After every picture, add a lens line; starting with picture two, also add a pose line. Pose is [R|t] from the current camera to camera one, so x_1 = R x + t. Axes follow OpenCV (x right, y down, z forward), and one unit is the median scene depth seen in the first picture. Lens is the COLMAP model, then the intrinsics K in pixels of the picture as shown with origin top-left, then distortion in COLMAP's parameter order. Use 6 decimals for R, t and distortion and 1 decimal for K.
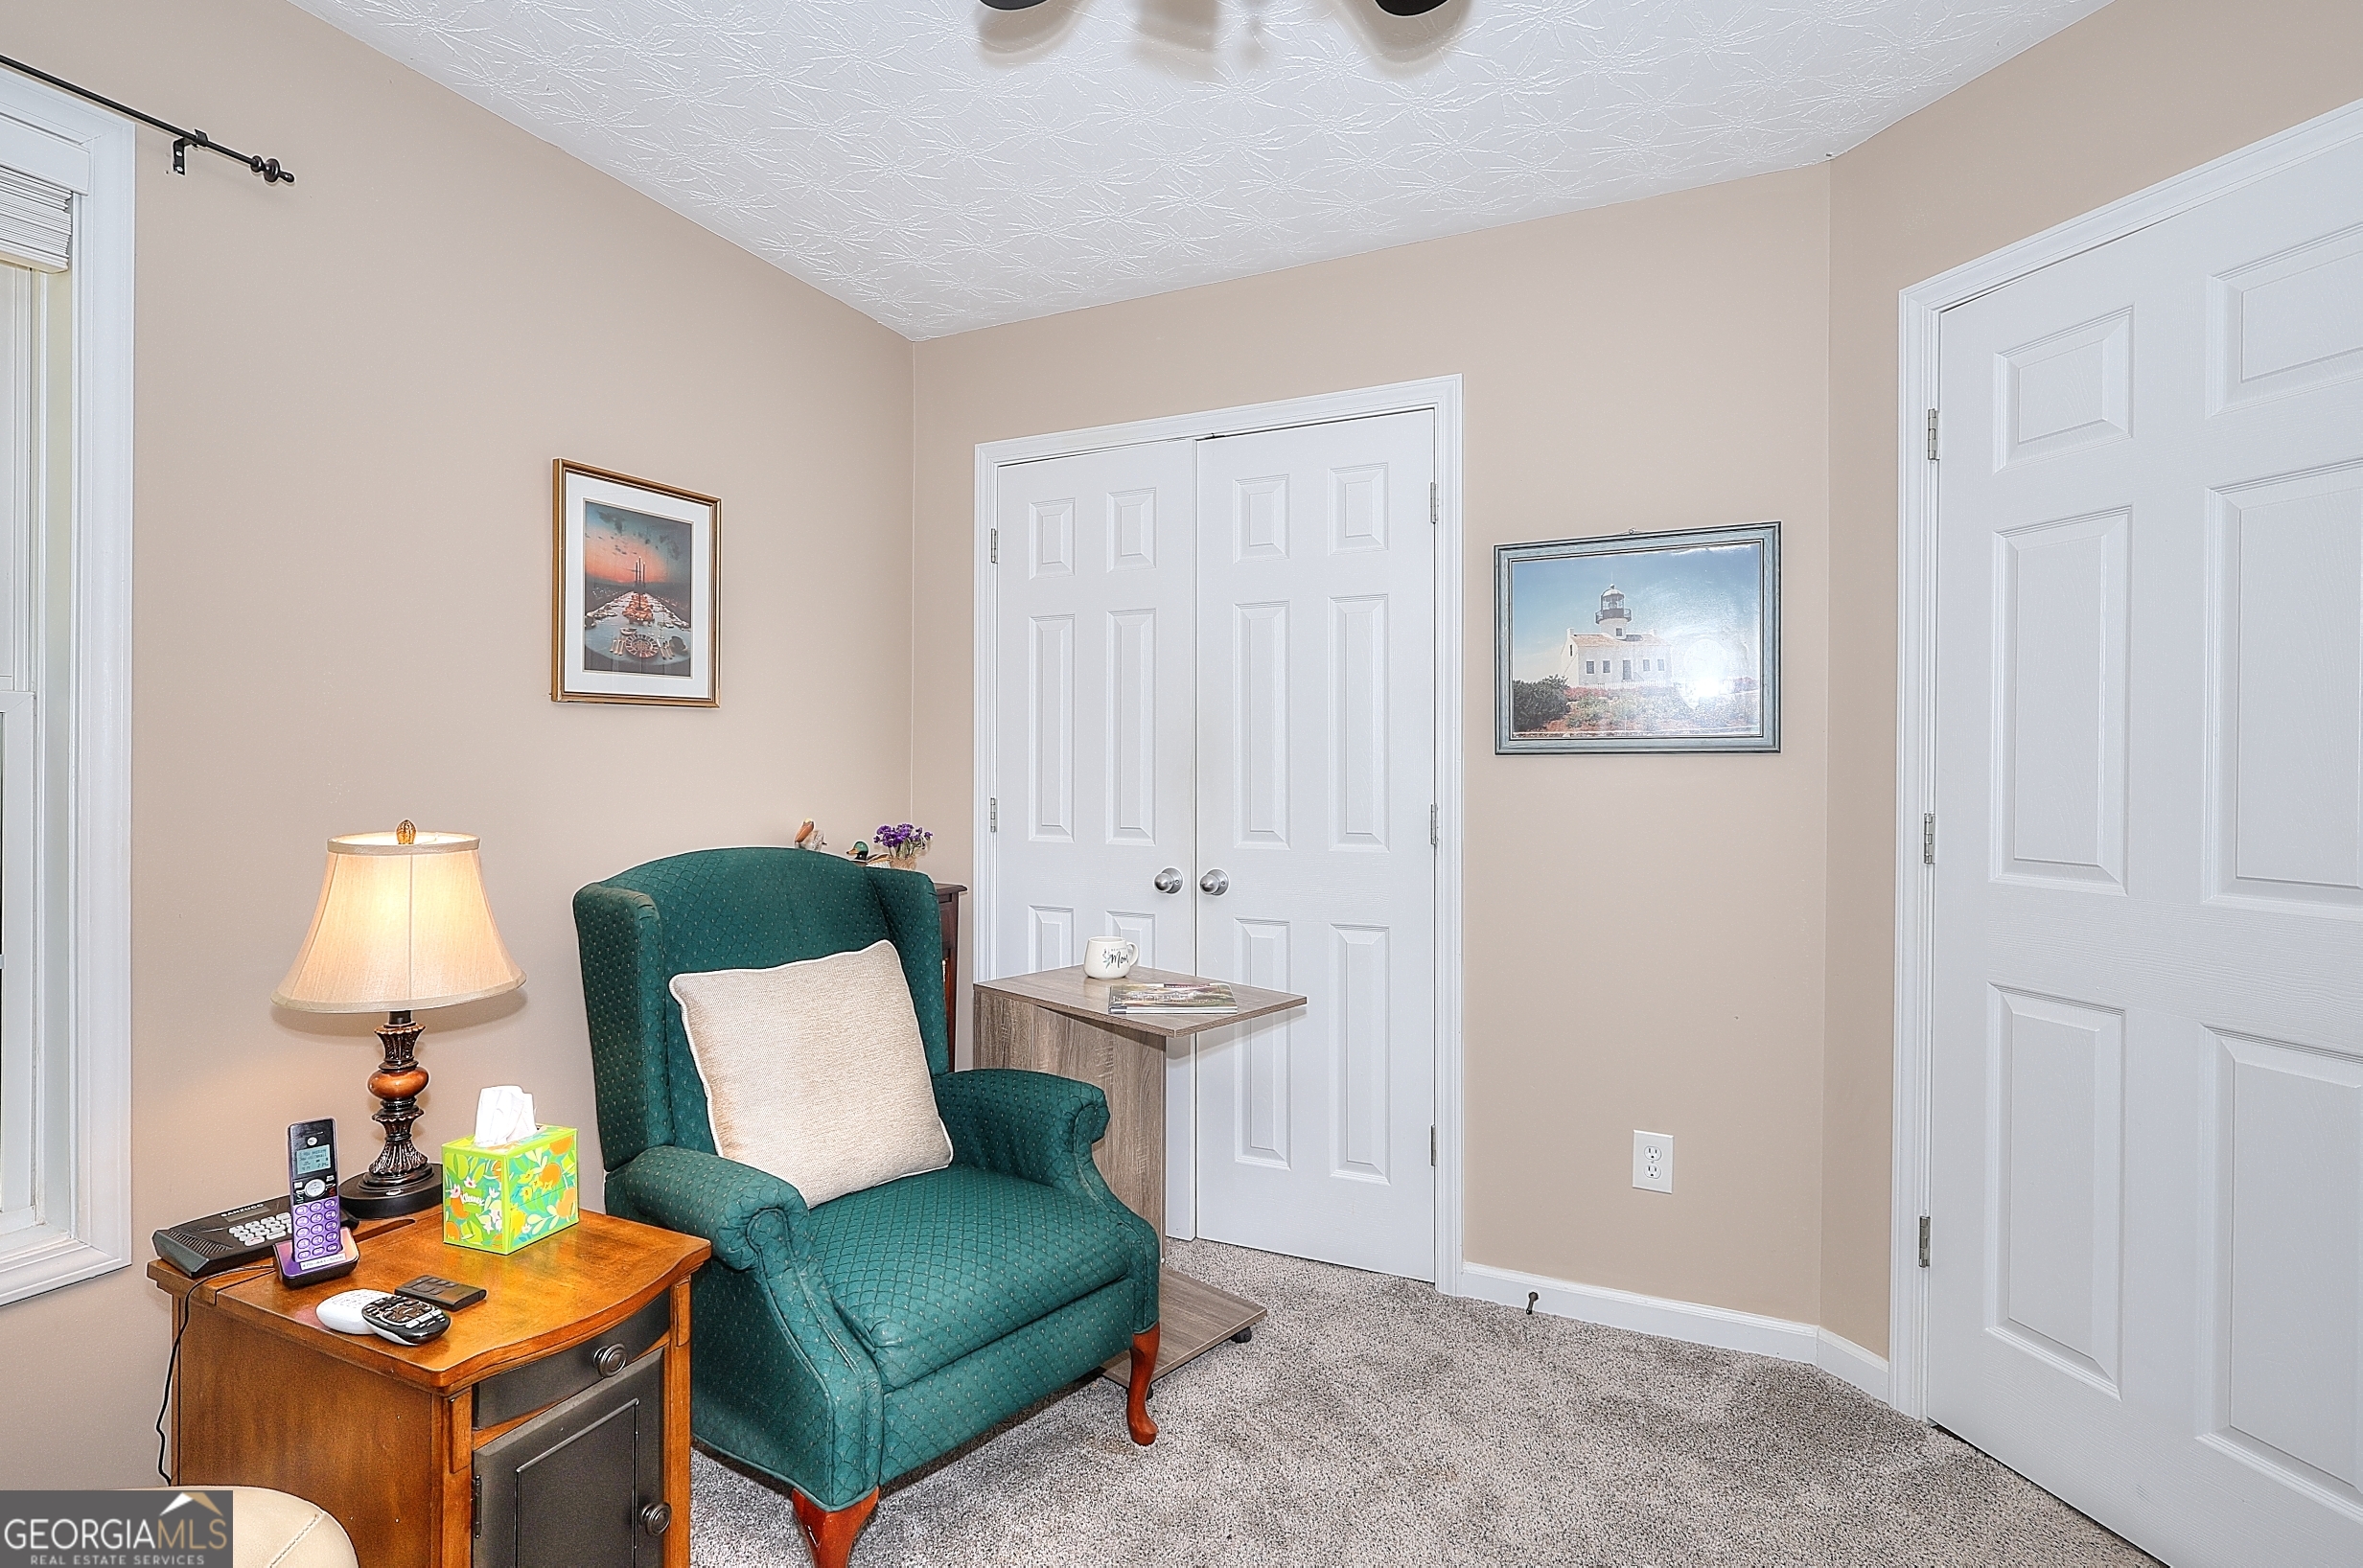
lens RADIAL K [[1089.2, 0, 1184.9], [0, 1089.2, 770.9], [0, 0, 1]] dist [-0.004703, 0.000593]
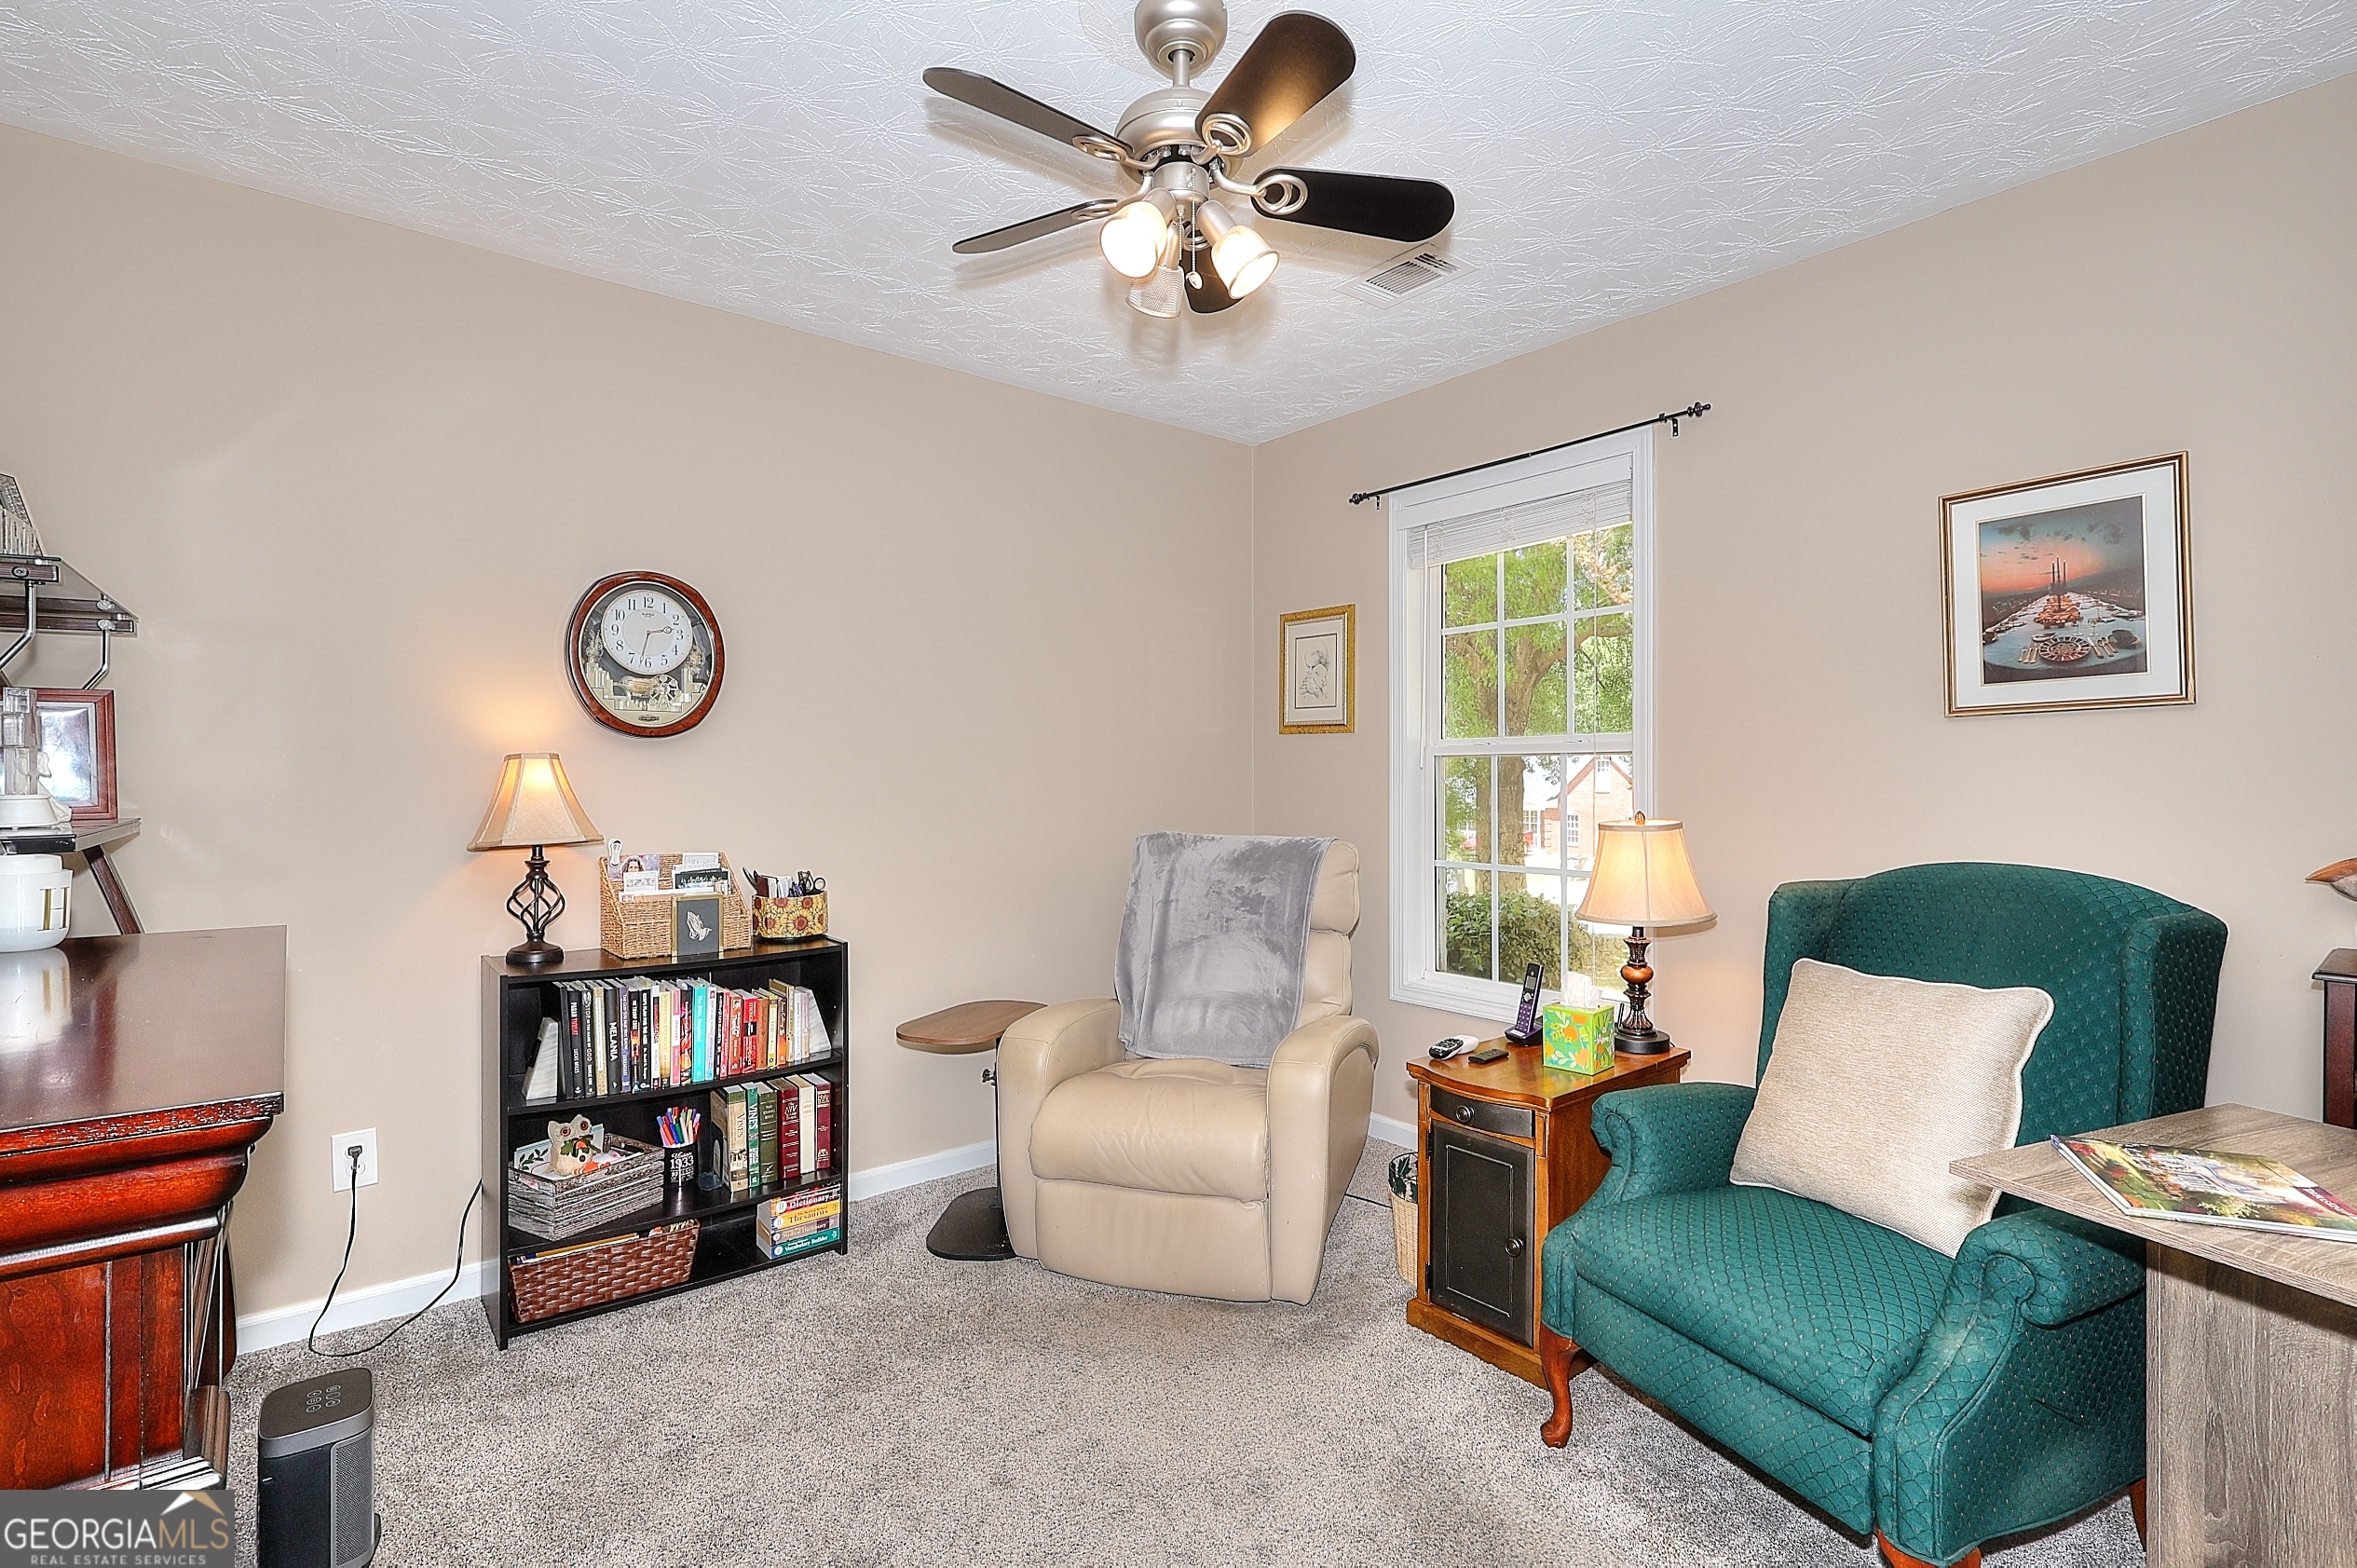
lens RADIAL K [[1086.6, 0, 1181.9], [0, 1086.6, 771.0], [0, 0, 1]] dist [-0.004703, 0.000593]
pose [[-0.439155, -0.011414, -0.898339, 0.691748], [-0.010626, 0.999915, -0.007509, 0.005688], [0.898349, 0.006248, -0.439239, 0.744104]]
